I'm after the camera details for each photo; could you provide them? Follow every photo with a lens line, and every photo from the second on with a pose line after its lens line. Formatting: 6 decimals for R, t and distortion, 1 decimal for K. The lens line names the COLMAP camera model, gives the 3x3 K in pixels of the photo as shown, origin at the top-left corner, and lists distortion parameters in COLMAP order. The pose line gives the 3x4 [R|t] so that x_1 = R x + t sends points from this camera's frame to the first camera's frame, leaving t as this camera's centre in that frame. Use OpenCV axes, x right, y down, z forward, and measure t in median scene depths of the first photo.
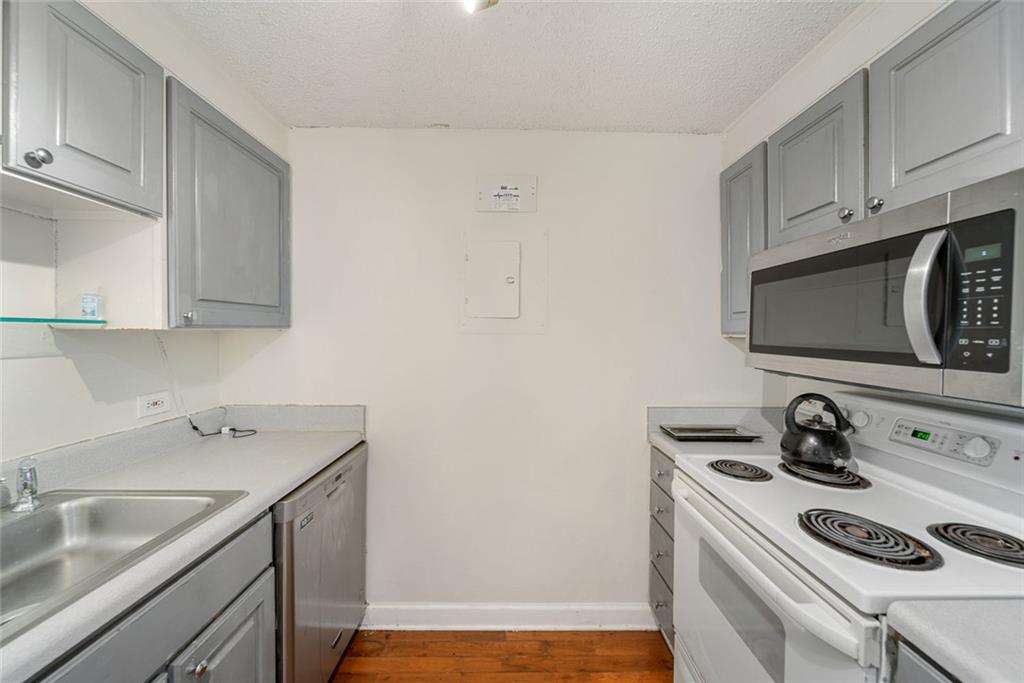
lens RADIAL K [[373.7, 0, 510.6], [0, 373.7, 328.8], [0, 0, 1]] dist [-0.000306, -0.000205]
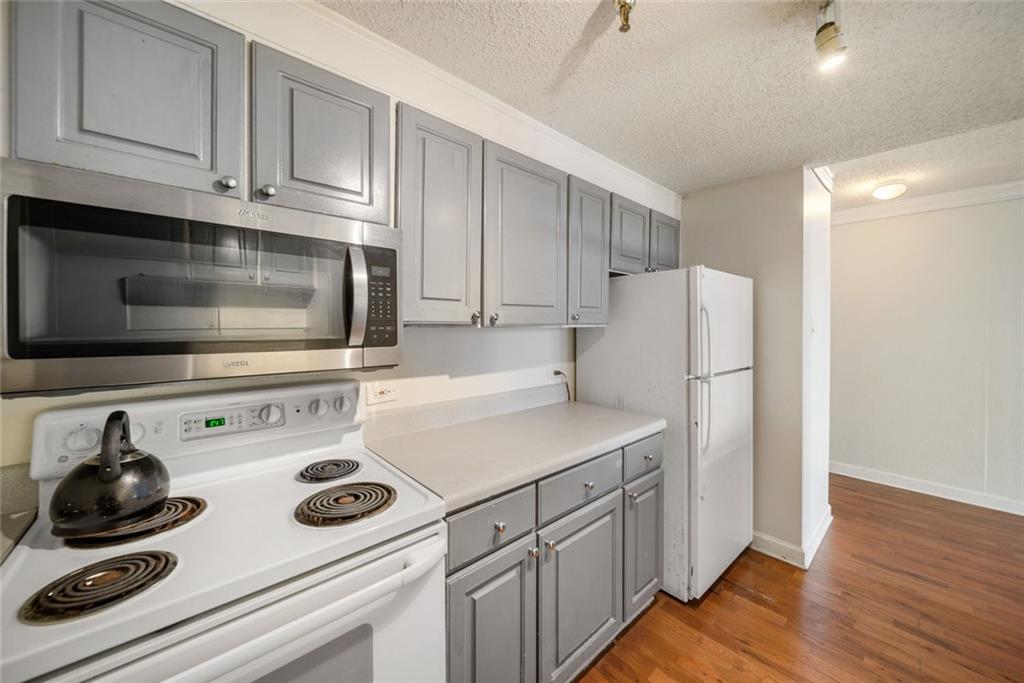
lens RADIAL K [[373.7, 0, 510.6], [0, 373.7, 328.8], [0, 0, 1]] dist [-0.000306, -0.000205]
pose [[-0.659544, -0.012227, 0.751567, -0.229109], [-0.012720, 0.999906, 0.005105, 0.018907], [-0.751558, -0.006193, -0.659638, 1.329123]]
